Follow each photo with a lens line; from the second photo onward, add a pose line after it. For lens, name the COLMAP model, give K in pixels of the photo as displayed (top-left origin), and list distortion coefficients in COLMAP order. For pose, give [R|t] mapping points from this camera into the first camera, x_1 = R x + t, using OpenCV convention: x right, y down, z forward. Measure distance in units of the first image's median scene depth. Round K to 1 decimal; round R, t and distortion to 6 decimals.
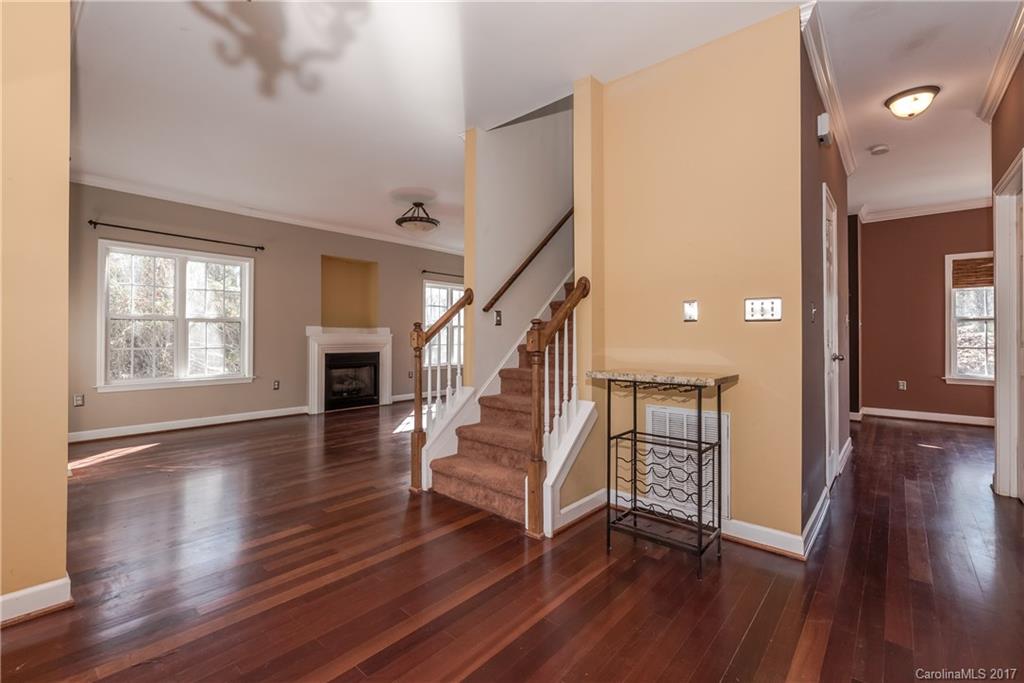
lens RADIAL K [[451.4, 0, 513.6], [0, 451.4, 335.1], [0, 0, 1]] dist [0.000599, 0.000094]
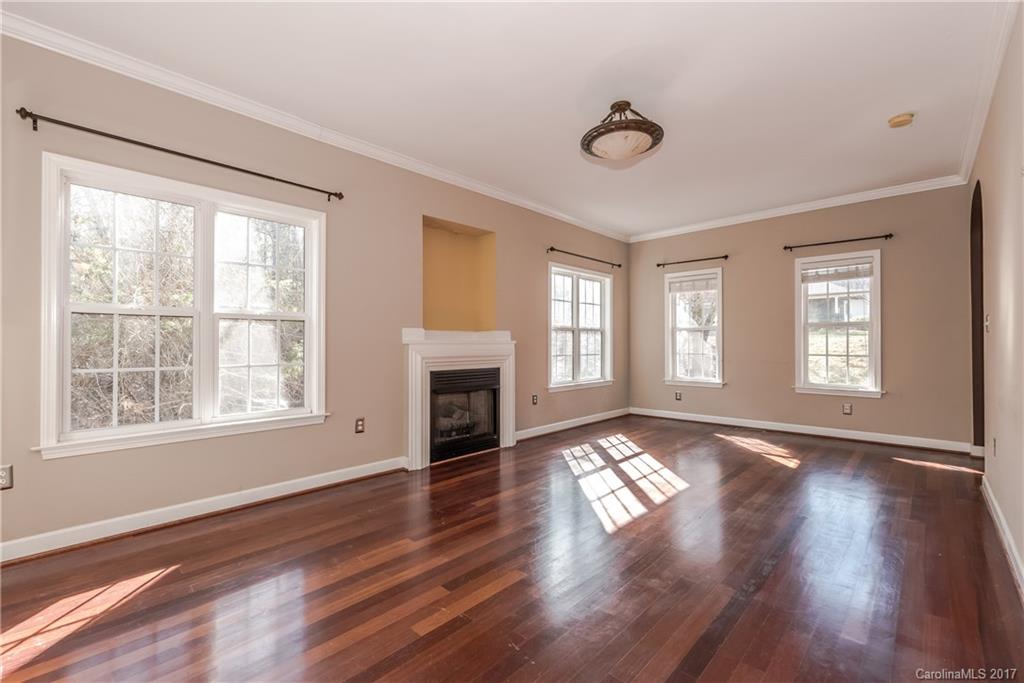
lens RADIAL K [[447.9, 0, 512.0], [0, 447.9, 341.5], [0, 0, 1]] dist [-0.000164, 0.000069]
pose [[0.998421, -0.000341, -0.056168, -0.270532], [0.000470, 0.999997, 0.002293, -0.002679], [0.056167, -0.002316, 0.998419, 0.386346]]
